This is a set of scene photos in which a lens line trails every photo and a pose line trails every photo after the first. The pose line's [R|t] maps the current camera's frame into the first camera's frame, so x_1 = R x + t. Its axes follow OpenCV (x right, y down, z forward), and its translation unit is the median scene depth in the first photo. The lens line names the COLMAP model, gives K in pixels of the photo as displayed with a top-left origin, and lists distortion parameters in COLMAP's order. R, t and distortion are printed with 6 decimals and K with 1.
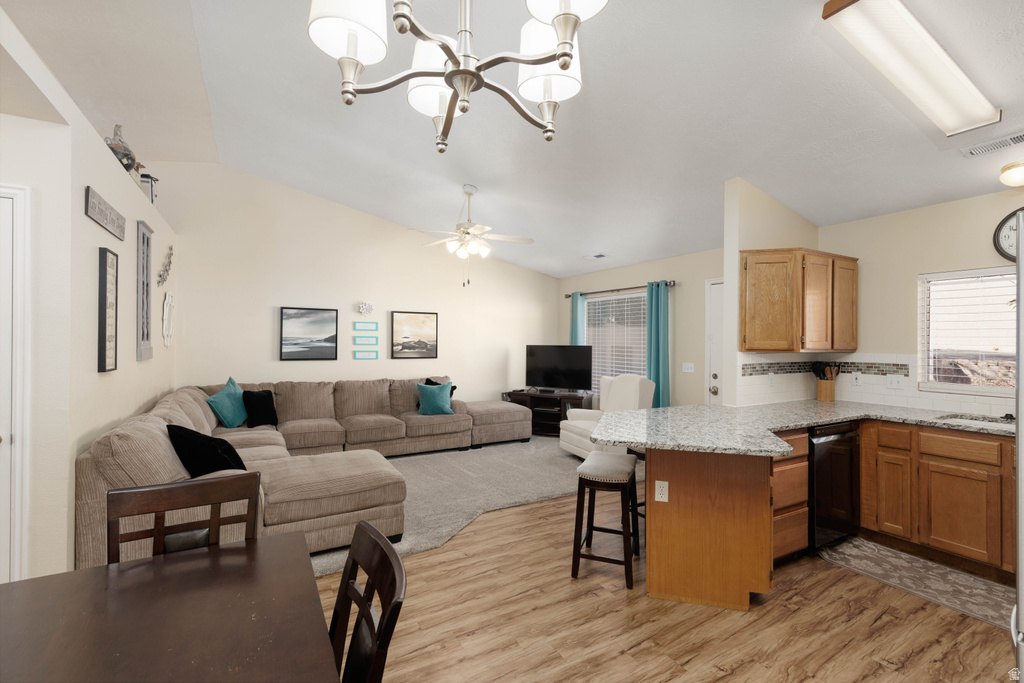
lens RADIAL K [[457.8, 0, 517.5], [0, 457.8, 340.2], [0, 0, 1]] dist [0.002089, 0.000810]
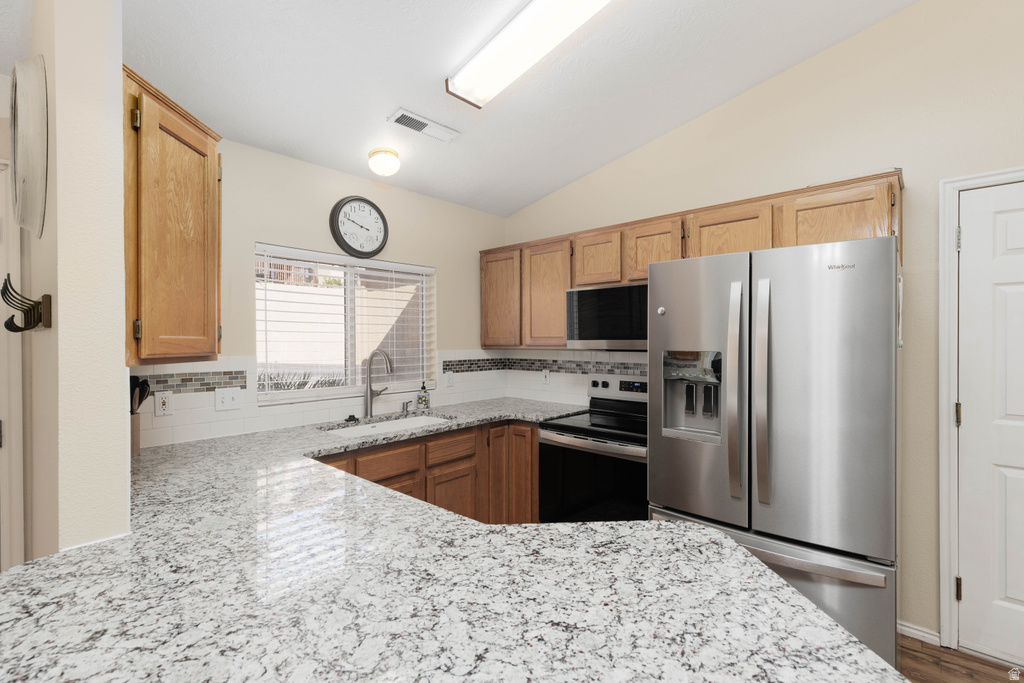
lens RADIAL K [[457.8, 0, 517.5], [0, 457.8, 340.2], [0, 0, 1]] dist [0.002089, 0.000810]
pose [[-0.321988, -0.004022, 0.946735, 0.045254], [0.001286, 0.999988, 0.004685, 0.002748], [-0.946743, 0.002726, -0.321979, 0.515355]]
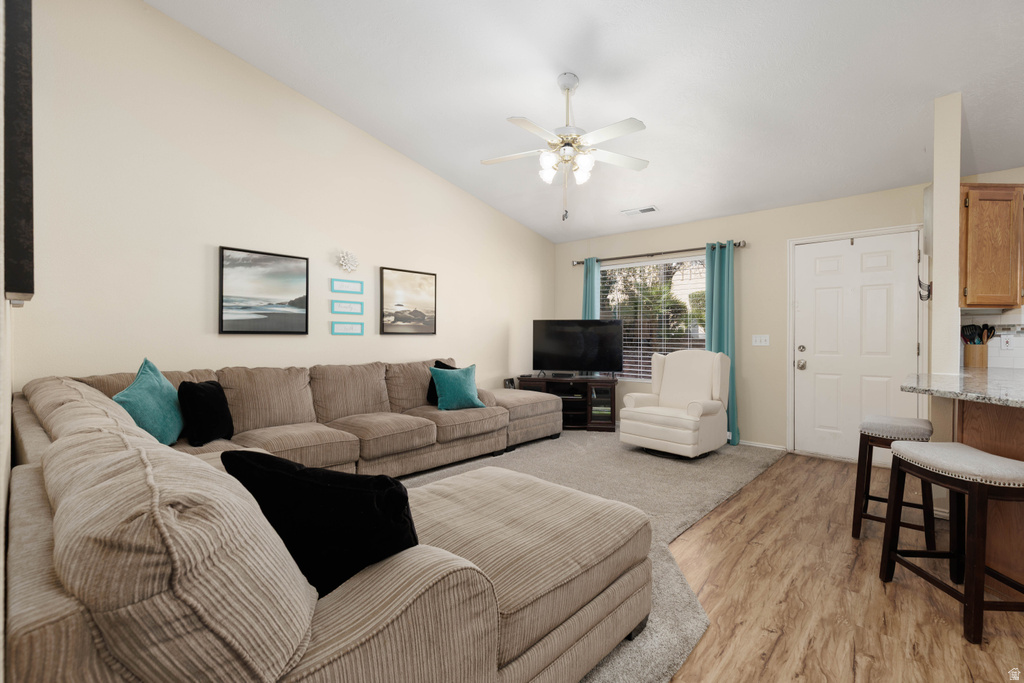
lens RADIAL K [[457.8, 0, 517.5], [0, 457.8, 340.2], [0, 0, 1]] dist [0.002089, 0.000810]
pose [[0.951676, -0.004645, 0.307070, -0.318195], [0.000976, 0.999926, 0.012100, 0.045021], [-0.307103, -0.011216, 0.951610, 0.285040]]
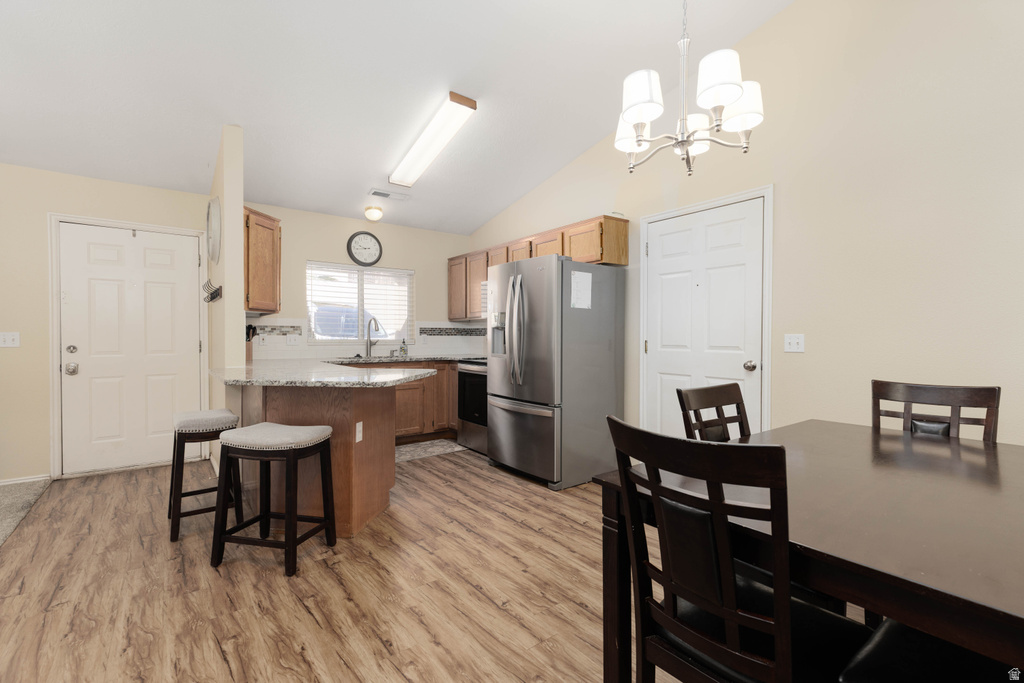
lens RADIAL K [[457.8, 0, 517.5], [0, 457.8, 340.2], [0, 0, 1]] dist [0.002089, 0.000810]
pose [[-0.136507, -0.013037, 0.990553, -0.344129], [-0.003381, 0.999914, 0.012694, 0.045725], [-0.990633, -0.001617, -0.136539, 0.344134]]
